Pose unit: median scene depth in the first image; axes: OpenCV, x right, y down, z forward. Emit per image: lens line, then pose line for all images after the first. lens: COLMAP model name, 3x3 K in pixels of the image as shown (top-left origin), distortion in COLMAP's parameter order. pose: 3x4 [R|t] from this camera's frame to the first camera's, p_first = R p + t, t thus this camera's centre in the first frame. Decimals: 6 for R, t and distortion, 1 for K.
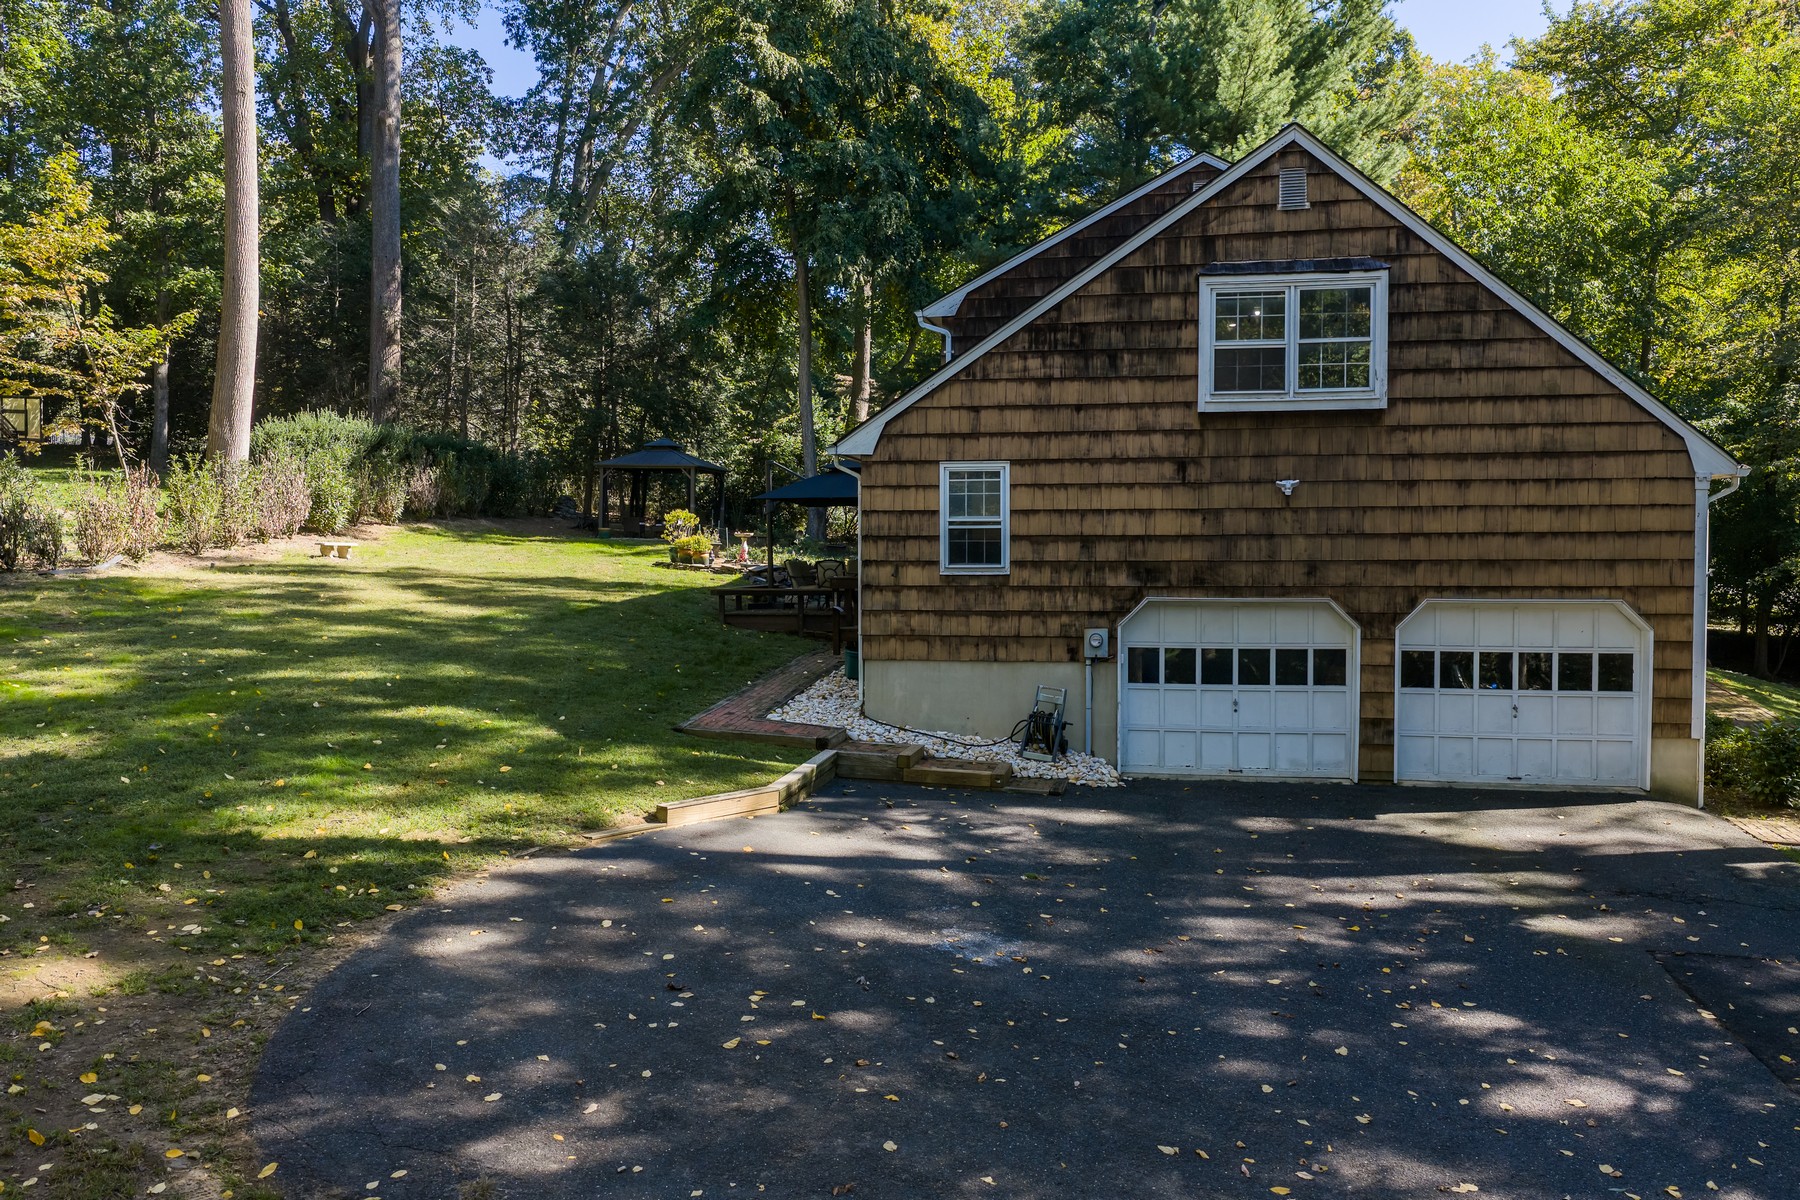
lens RADIAL K [[1489.2, 0, 895.4], [0, 1489.2, 602.1], [0, 0, 1]] dist [0.006361, -0.004379]
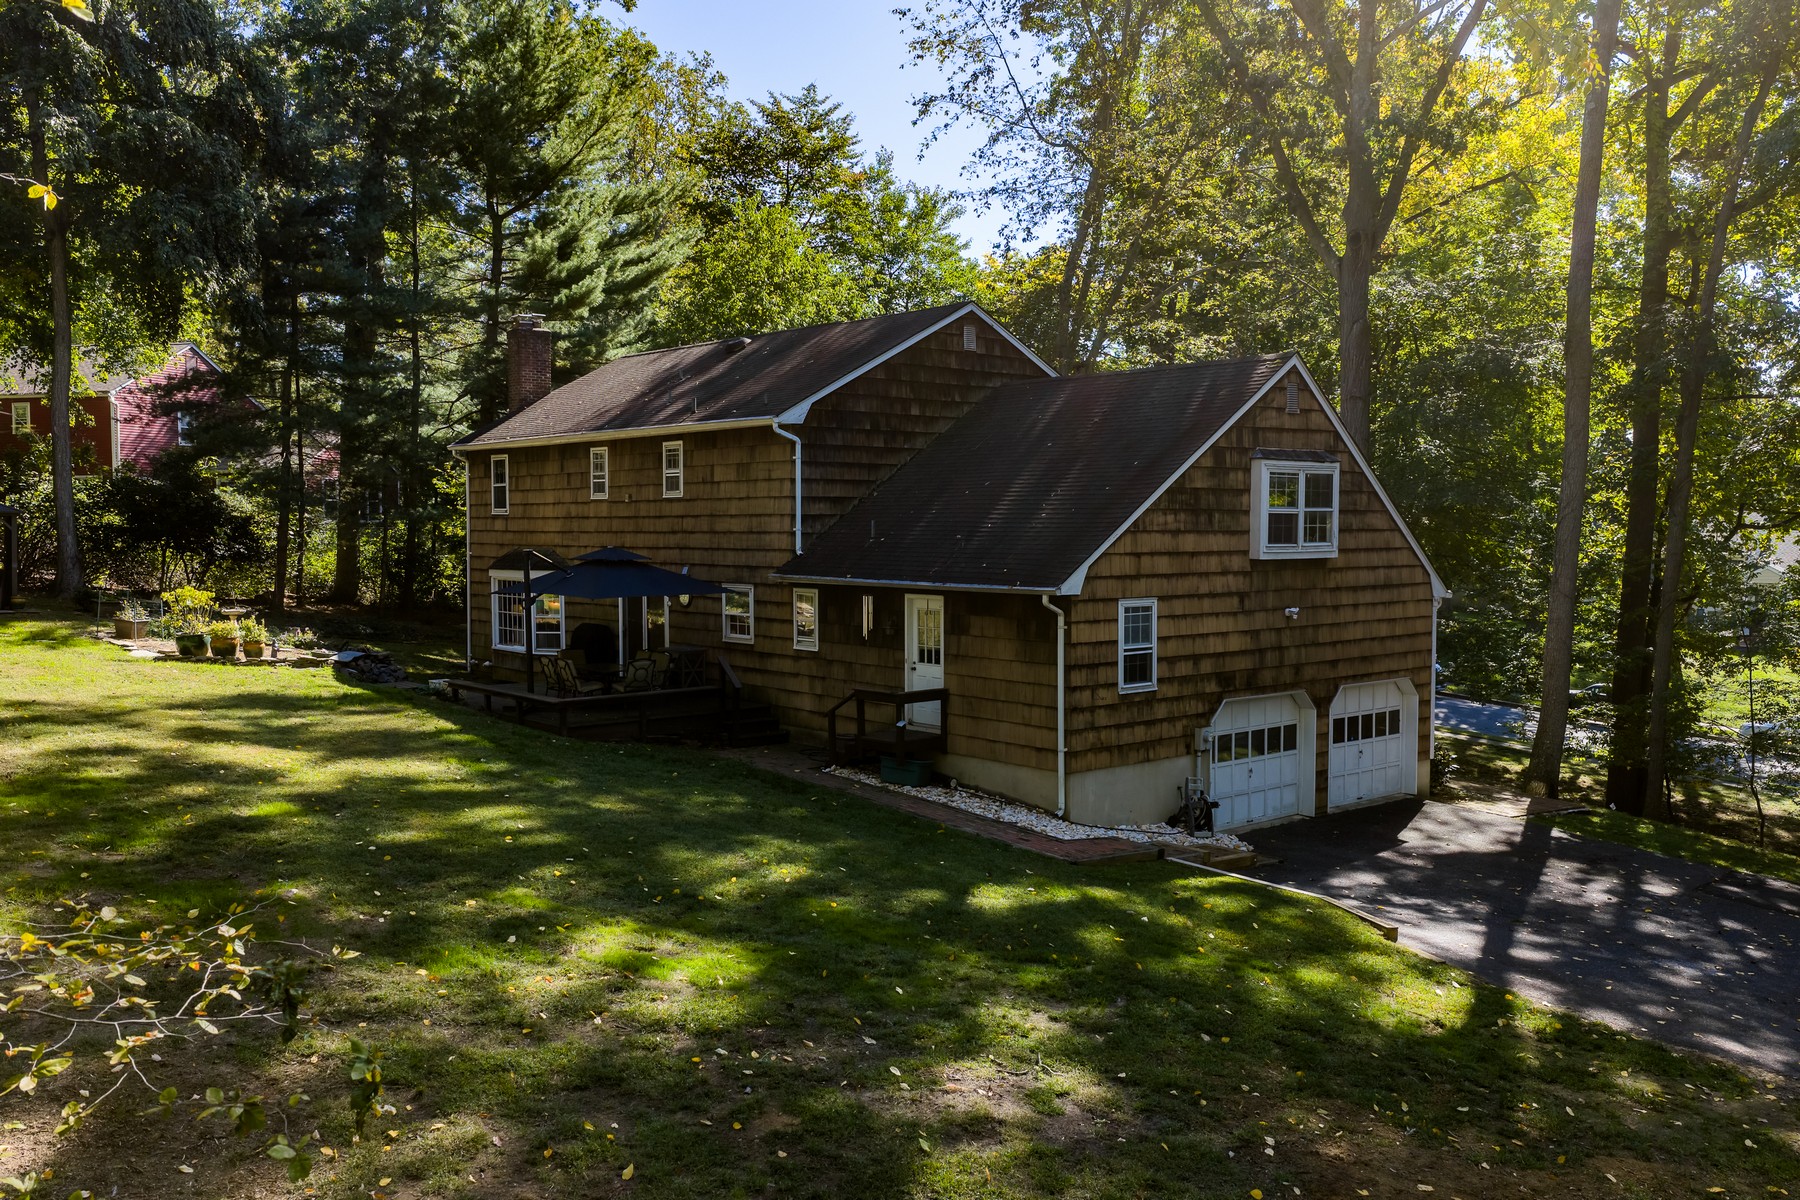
lens RADIAL K [[1489.2, 0, 899.2], [0, 1489.2, 603.8], [0, 0, 1]] dist [0.006361, -0.004379]
pose [[0.634617, -0.041608, 0.771706, -1.045046], [0.024098, 0.999129, 0.034053, -0.141798], [-0.772451, -0.003014, 0.635067, 0.399702]]
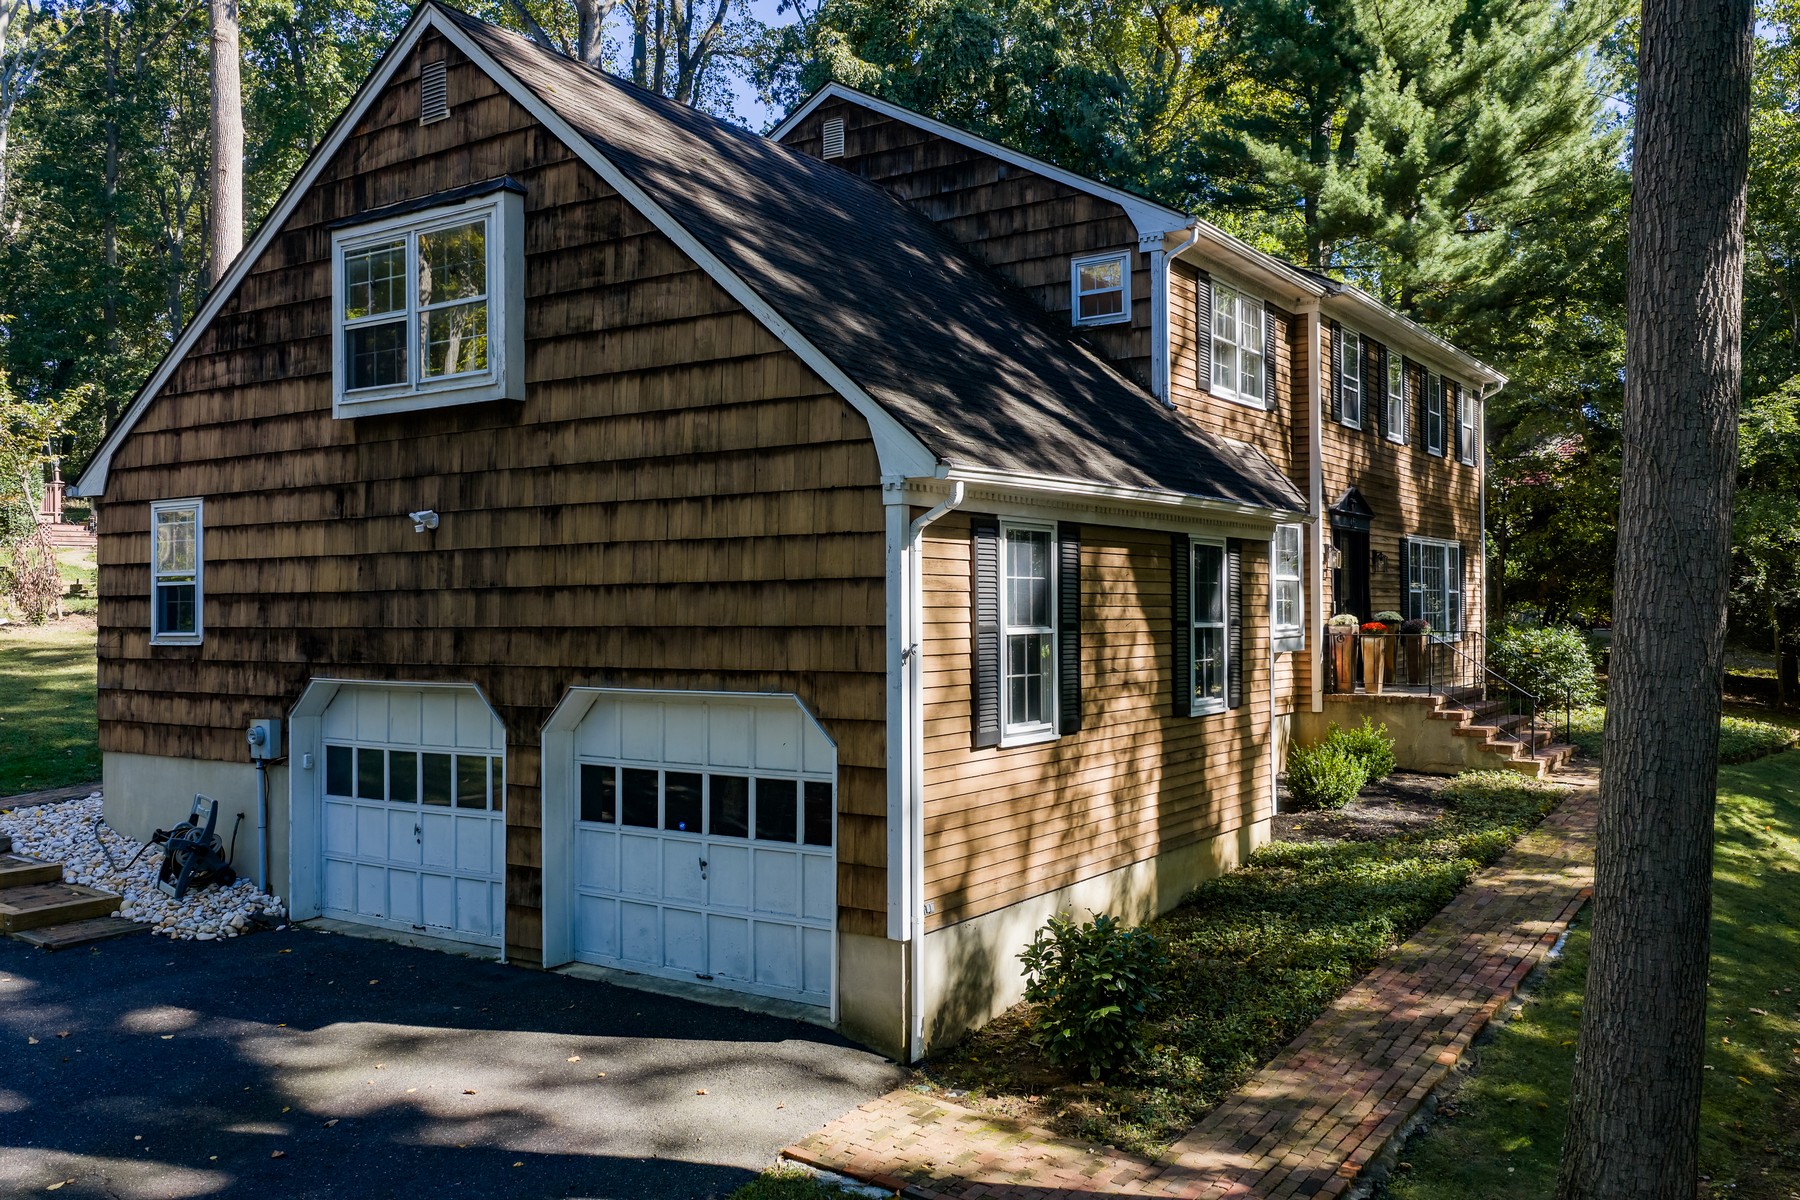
lens RADIAL K [[1489.2, 0, 903.5], [0, 1489.2, 587.5], [0, 0, 1]] dist [0.006361, -0.004379]
pose [[0.920260, -0.012385, -0.391112, 0.736580], [-0.002166, 0.999323, -0.036740, -0.021637], [0.391303, 0.034658, 0.919609, 0.453742]]
